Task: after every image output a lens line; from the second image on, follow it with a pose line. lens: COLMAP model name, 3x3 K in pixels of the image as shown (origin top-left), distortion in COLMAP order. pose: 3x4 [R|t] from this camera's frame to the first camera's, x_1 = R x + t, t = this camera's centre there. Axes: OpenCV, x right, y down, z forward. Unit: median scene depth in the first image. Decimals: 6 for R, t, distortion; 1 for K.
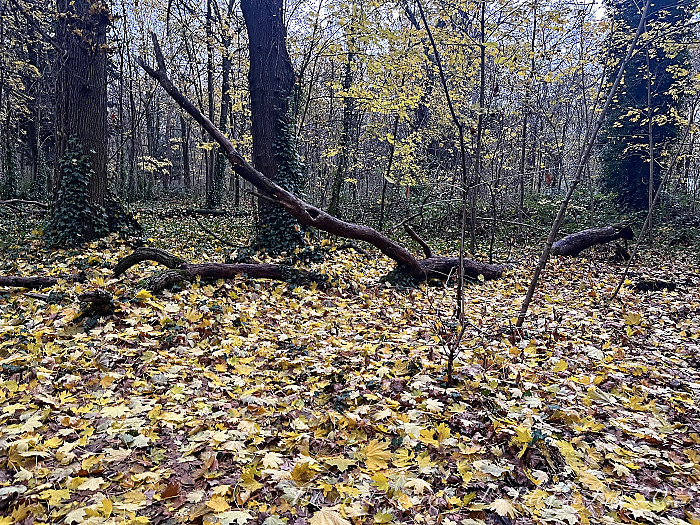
lens RADIAL K [[540.3, 0, 350.0], [0, 540.3, 262.5], [0, 0, 1]] dist [0.117421, -0.159233]
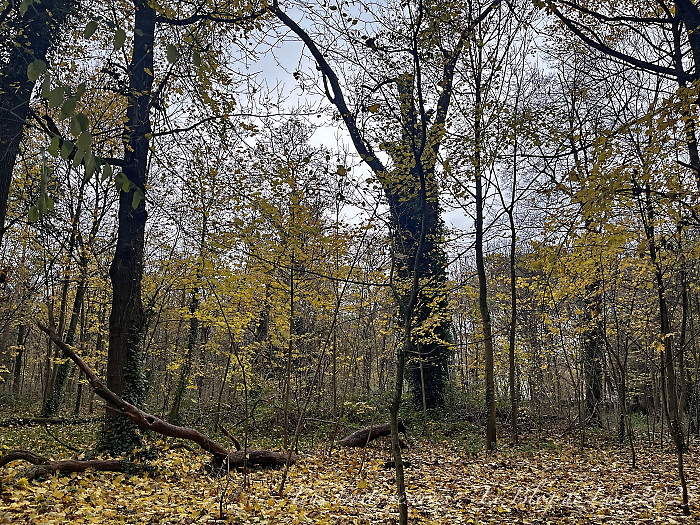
lens RADIAL K [[540.3, 0, 350.0], [0, 540.3, 262.5], [0, 0, 1]] dist [0.117421, -0.159233]
pose [[0.966778, 0.044554, 0.251704, 0.057209], [0.046852, 0.937124, -0.345837, 0.045965], [-0.251286, 0.346140, 0.903904, -0.580778]]
